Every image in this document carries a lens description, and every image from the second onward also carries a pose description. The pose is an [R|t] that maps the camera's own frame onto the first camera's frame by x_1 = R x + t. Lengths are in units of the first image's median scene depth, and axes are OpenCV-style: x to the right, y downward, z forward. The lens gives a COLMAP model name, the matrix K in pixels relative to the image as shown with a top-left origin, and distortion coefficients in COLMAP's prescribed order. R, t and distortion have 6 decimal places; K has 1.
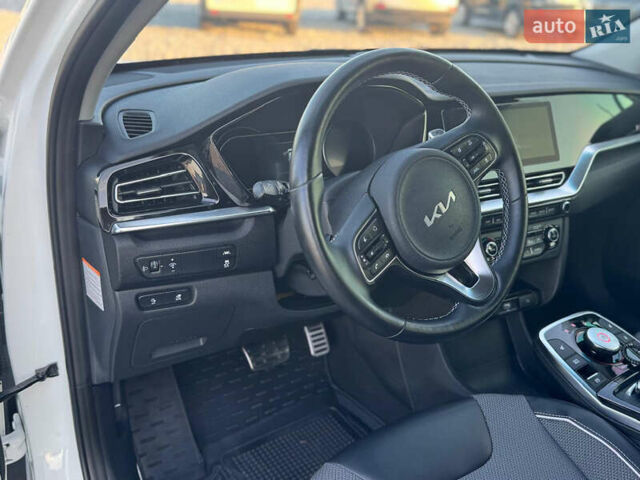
lens RADIAL K [[592.7, 0, 317.0], [0, 592.7, 235.9], [0, 0, 1]] dist [0.134445, -0.258229]
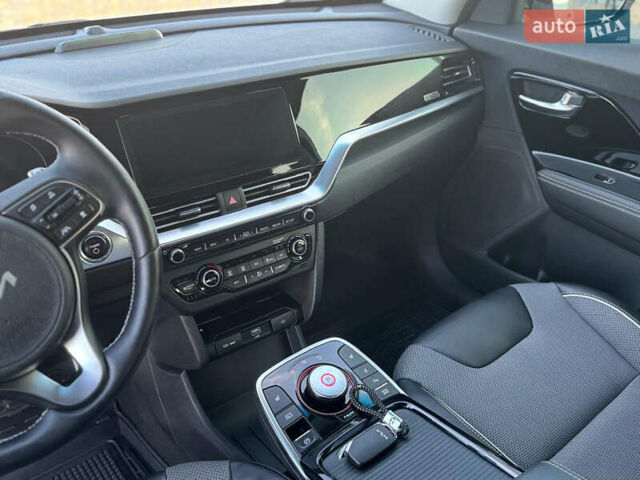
lens RADIAL K [[592.7, 0, 317.0], [0, 592.7, 235.9], [0, 0, 1]] dist [0.134445, -0.258229]
pose [[0.994820, -0.080125, 0.062555, 0.375148], [0.072259, 0.990235, 0.119222, -0.119779], [-0.071497, -0.114084, 0.990895, 0.166299]]
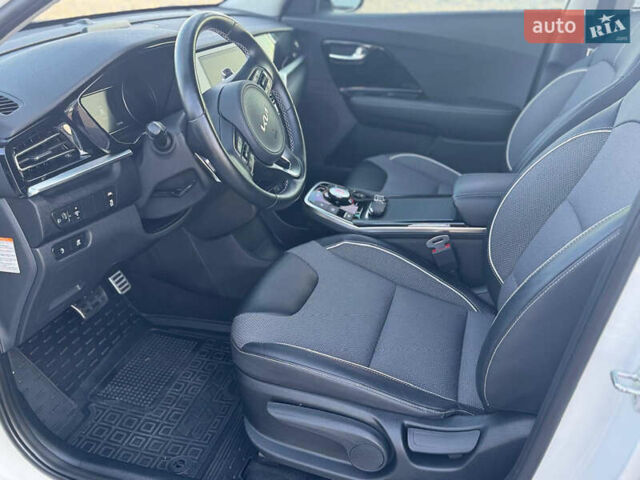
lens RADIAL K [[592.7, 0, 317.0], [0, 592.7, 235.9], [0, 0, 1]] dist [0.134445, -0.258229]
pose [[0.772865, -0.304003, 0.557011, -0.406373], [0.264863, 0.952201, 0.152185, 0.026833], [-0.576652, 0.029913, 0.816442, -0.184202]]
